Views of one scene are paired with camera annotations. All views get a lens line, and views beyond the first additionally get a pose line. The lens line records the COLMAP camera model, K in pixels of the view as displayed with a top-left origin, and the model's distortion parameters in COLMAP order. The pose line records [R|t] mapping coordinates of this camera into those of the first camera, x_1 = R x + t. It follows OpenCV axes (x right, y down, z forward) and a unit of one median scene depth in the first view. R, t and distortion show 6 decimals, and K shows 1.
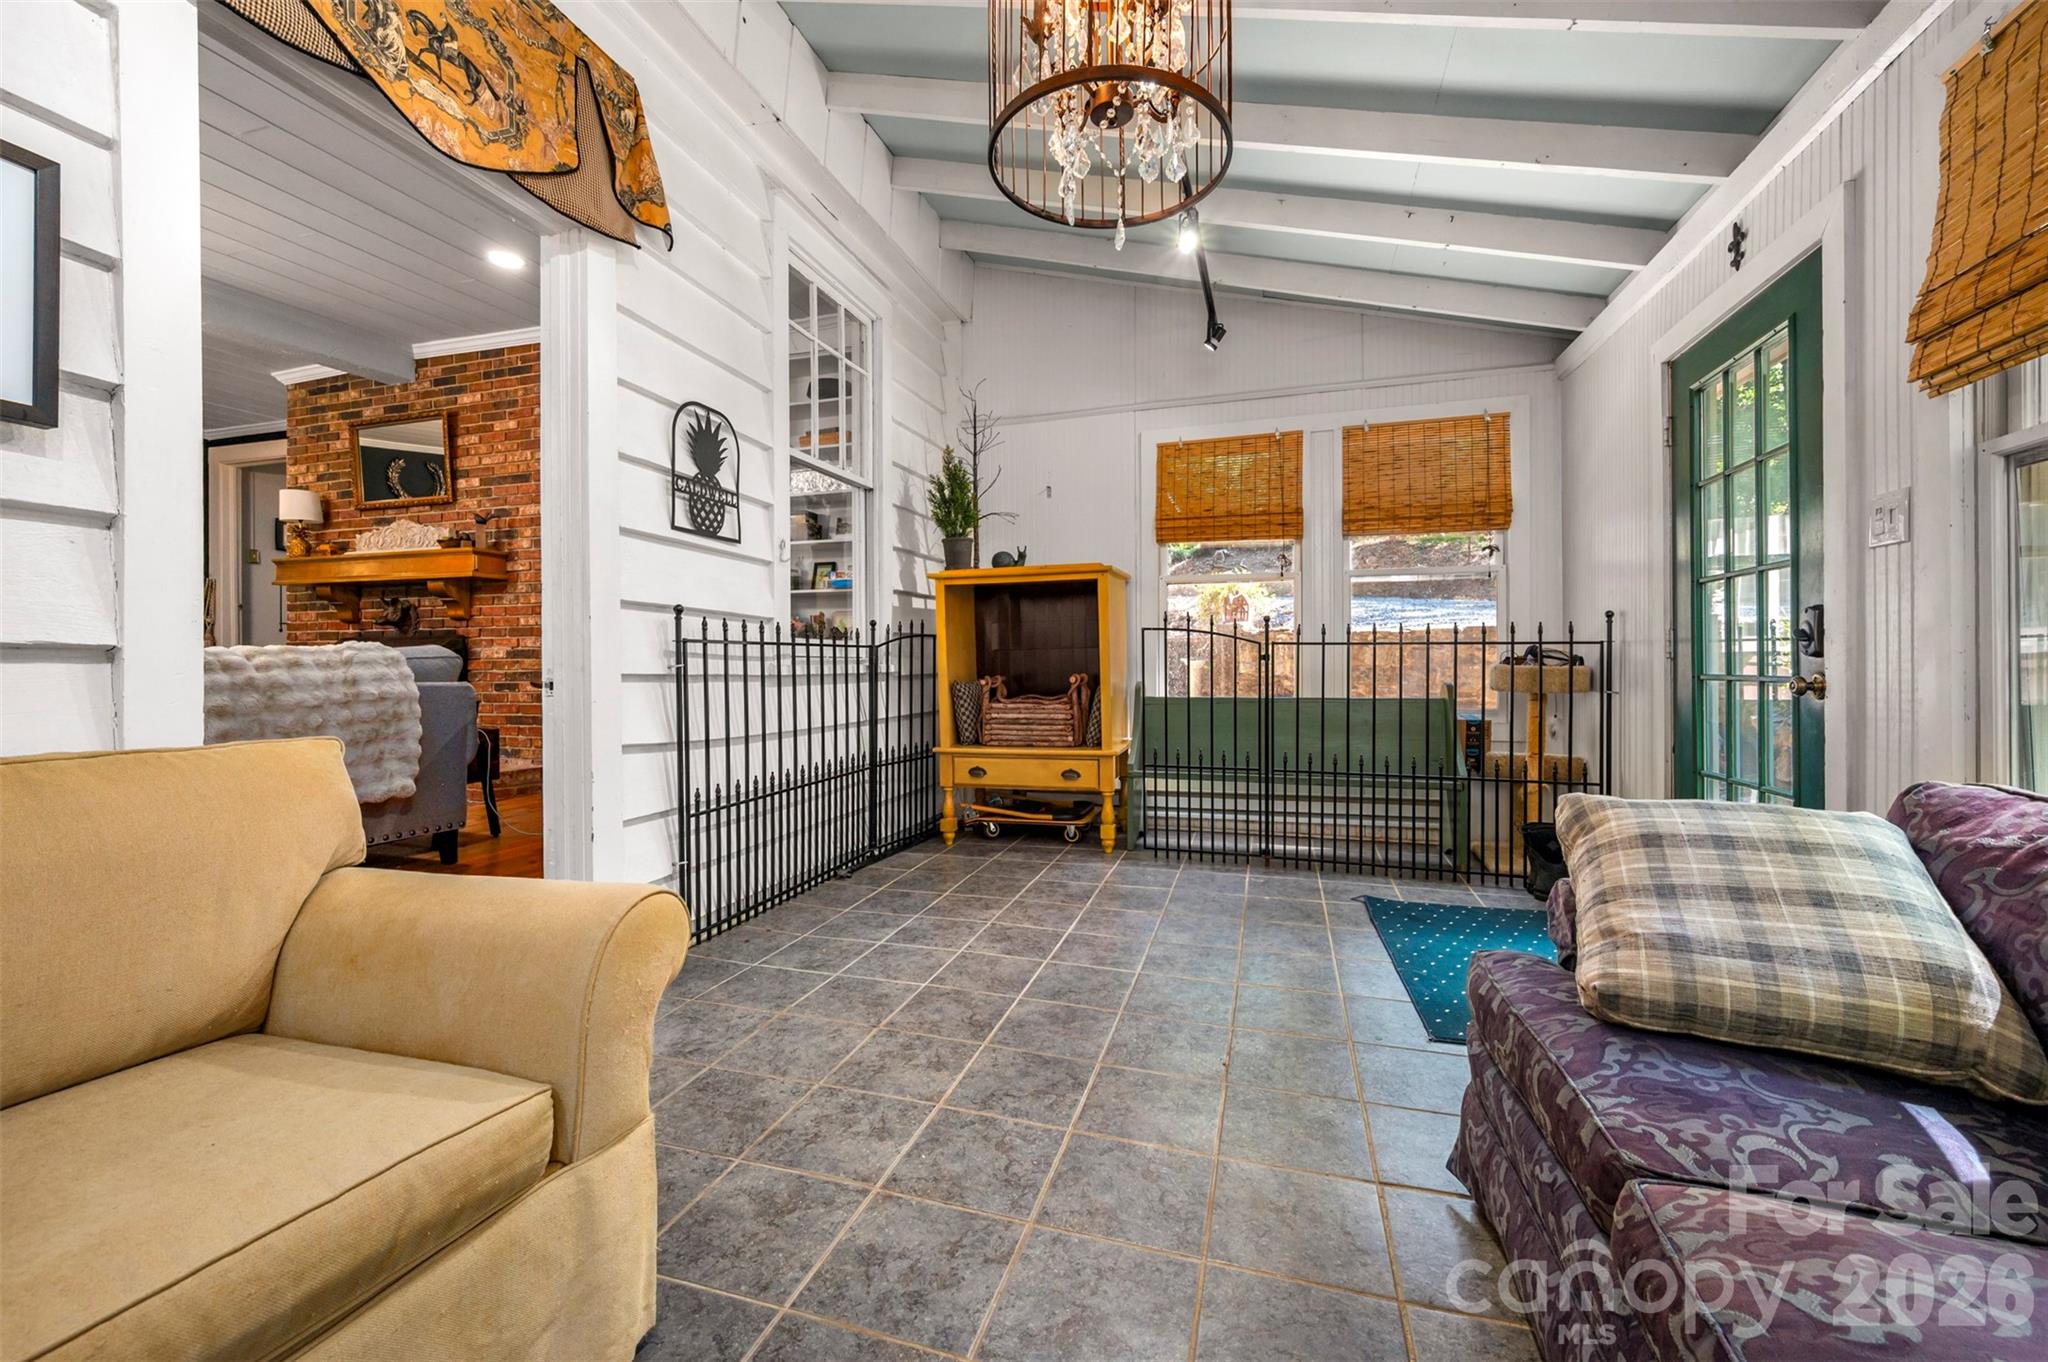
lens RADIAL K [[826.1, 0, 1022.9], [0, 826.1, 668.2], [0, 0, 1]] dist [-0.001263, -0.000195]
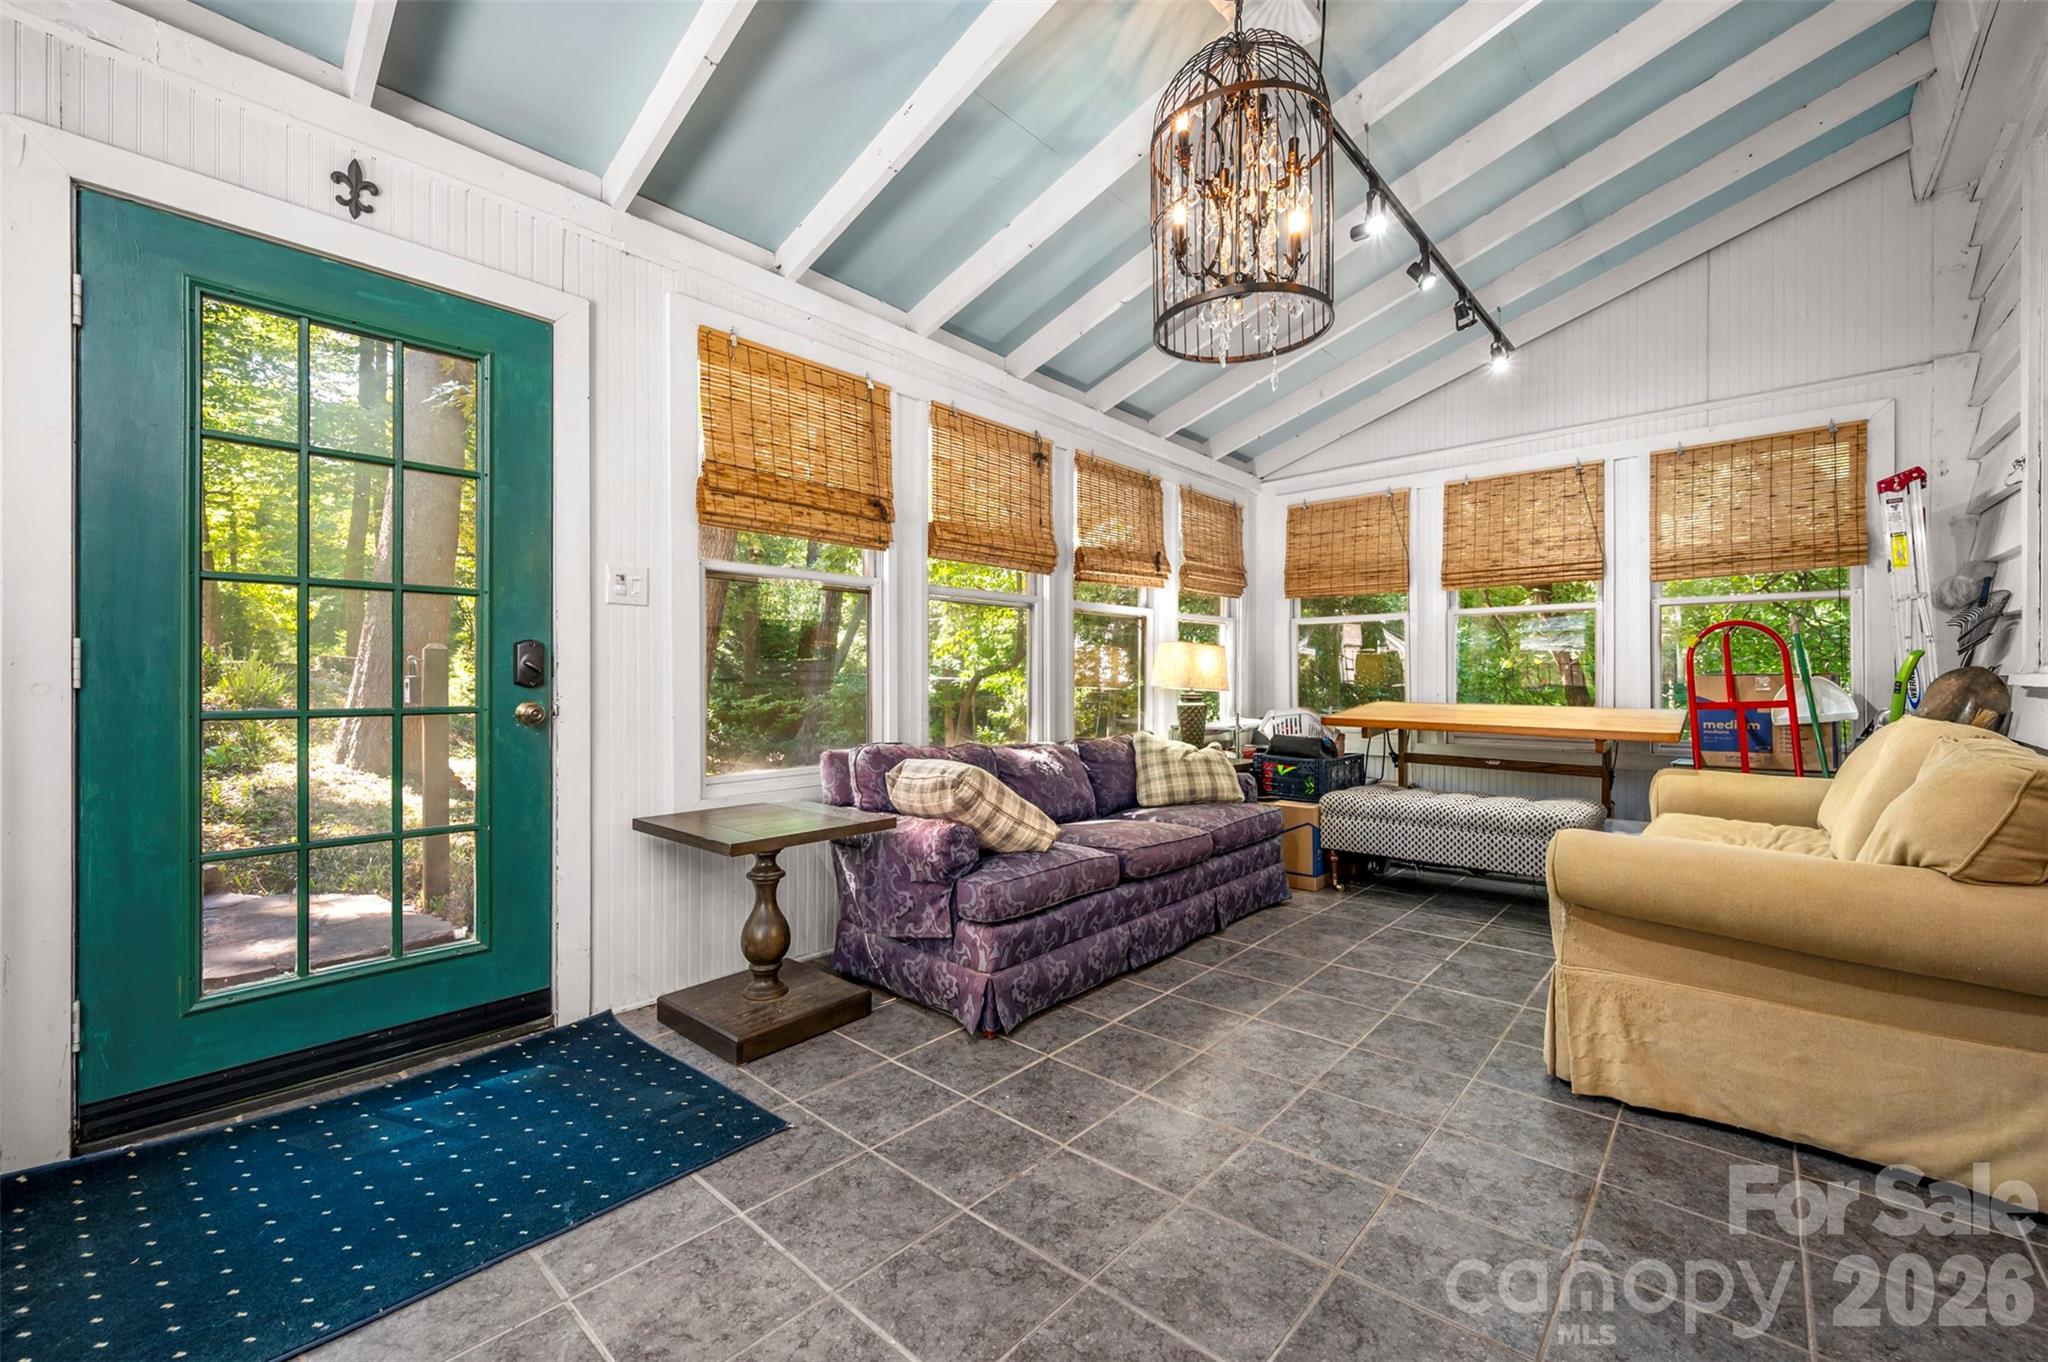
lens RADIAL K [[818.3, 0, 1028.3], [0, 818.3, 683.2], [0, 0, 1]] dist [0.000606, -0.000301]
pose [[-0.909262, 0.003501, 0.416210, -0.039885], [0.006277, 0.999966, 0.005302, -0.009971], [-0.416178, 0.007434, -0.909253, 0.700896]]
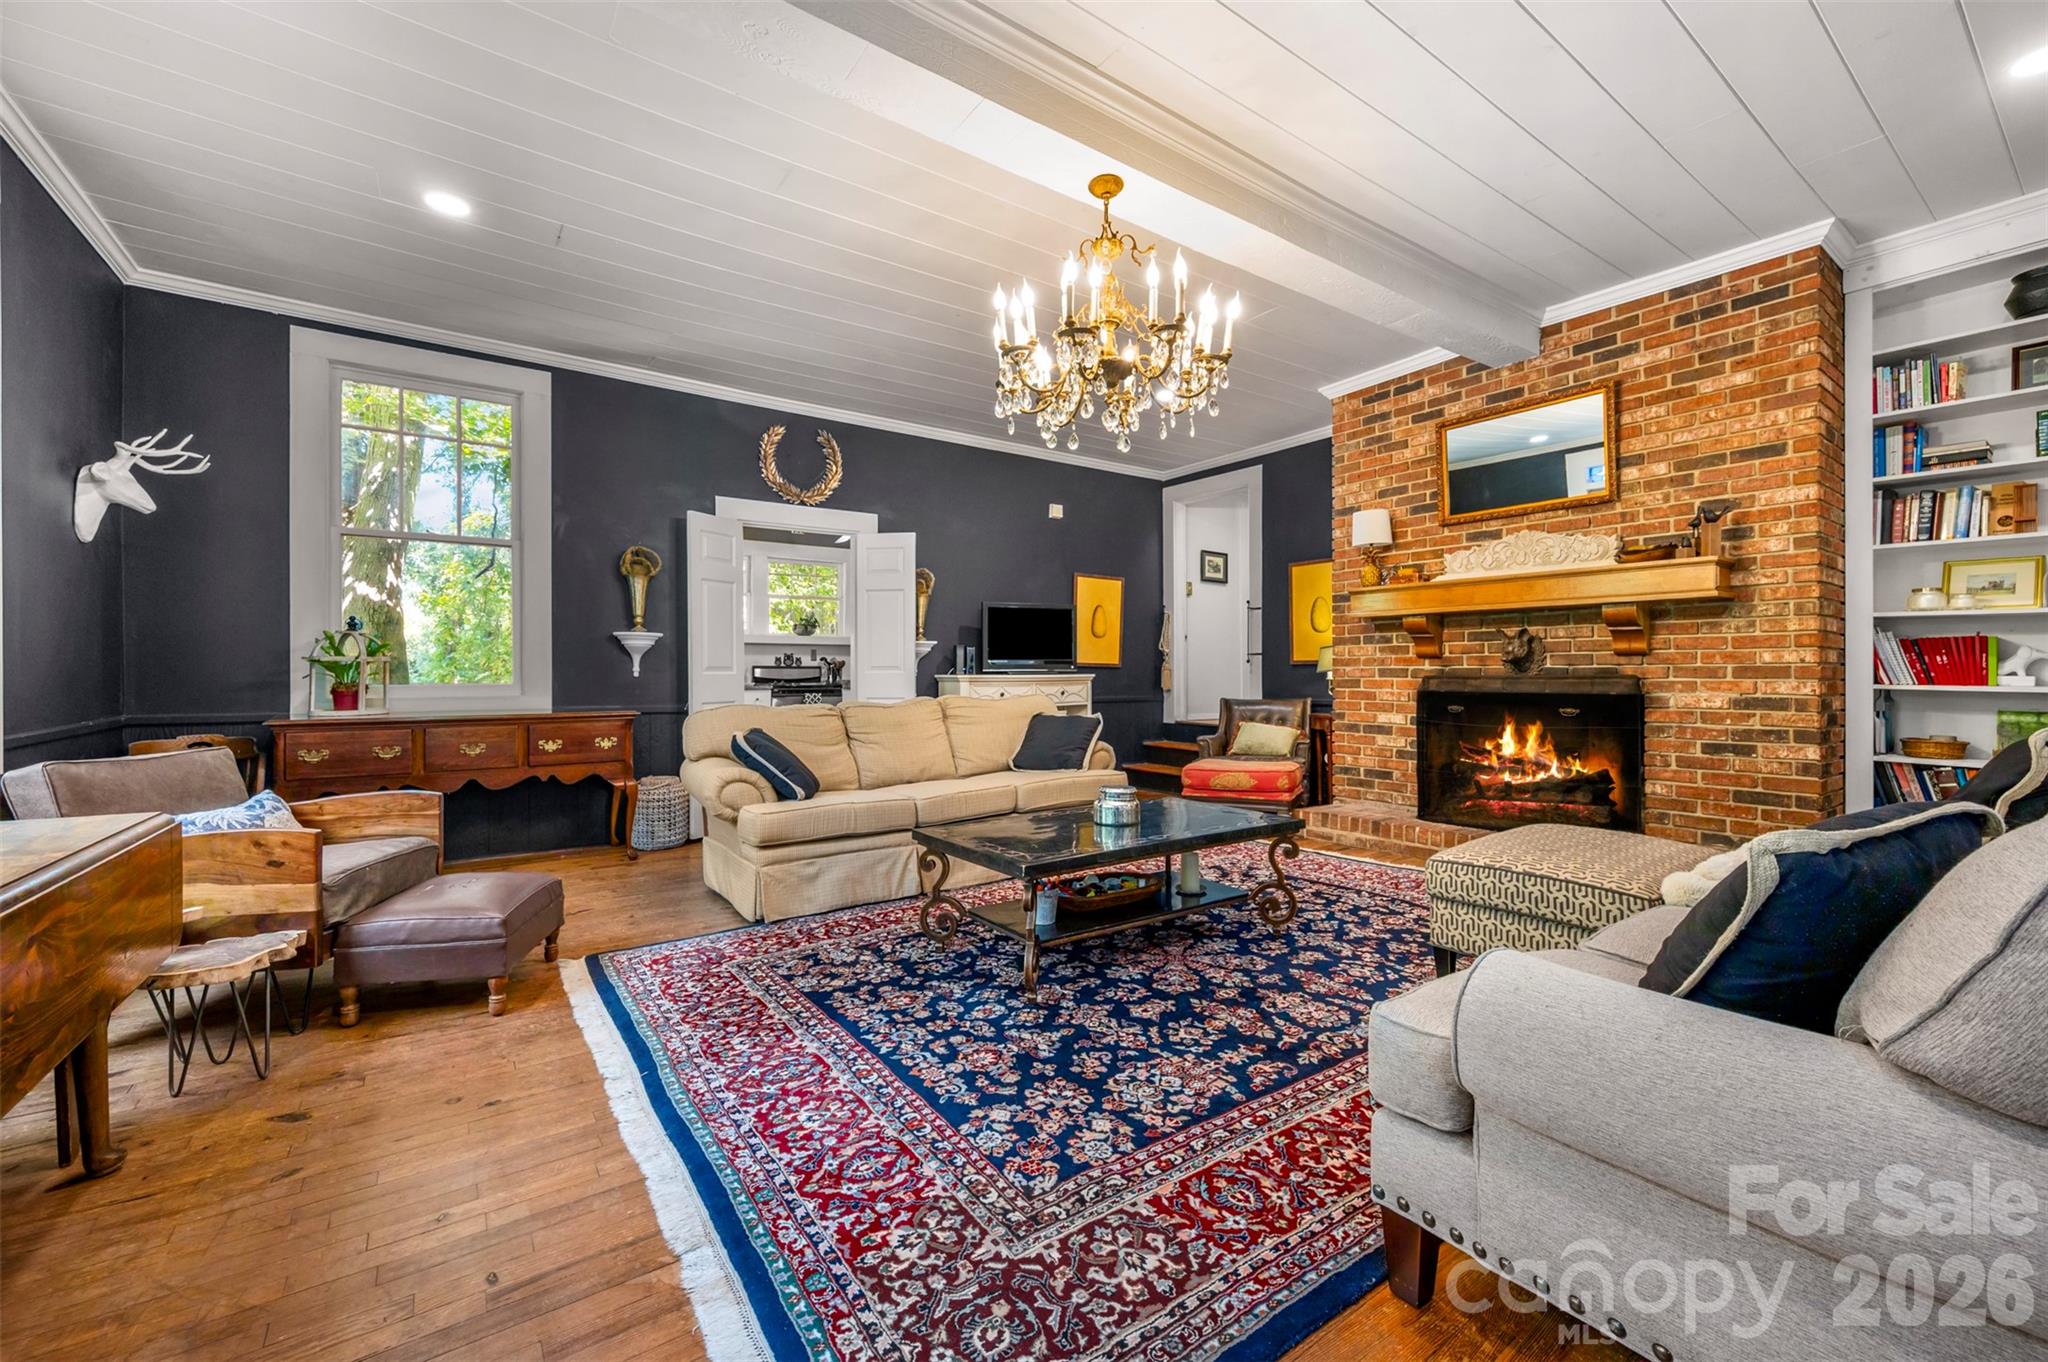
lens RADIAL K [[824.4, 0, 1028.6], [0, 824.4, 671.4], [0, 0, 1]] dist [0.001617, -0.000073]
pose [[0.796114, 0.001107, -0.605146, -0.678233], [-0.001107, 0.999999, 0.000373, -0.044125], [0.605146, 0.000372, 0.796114, 0.069490]]
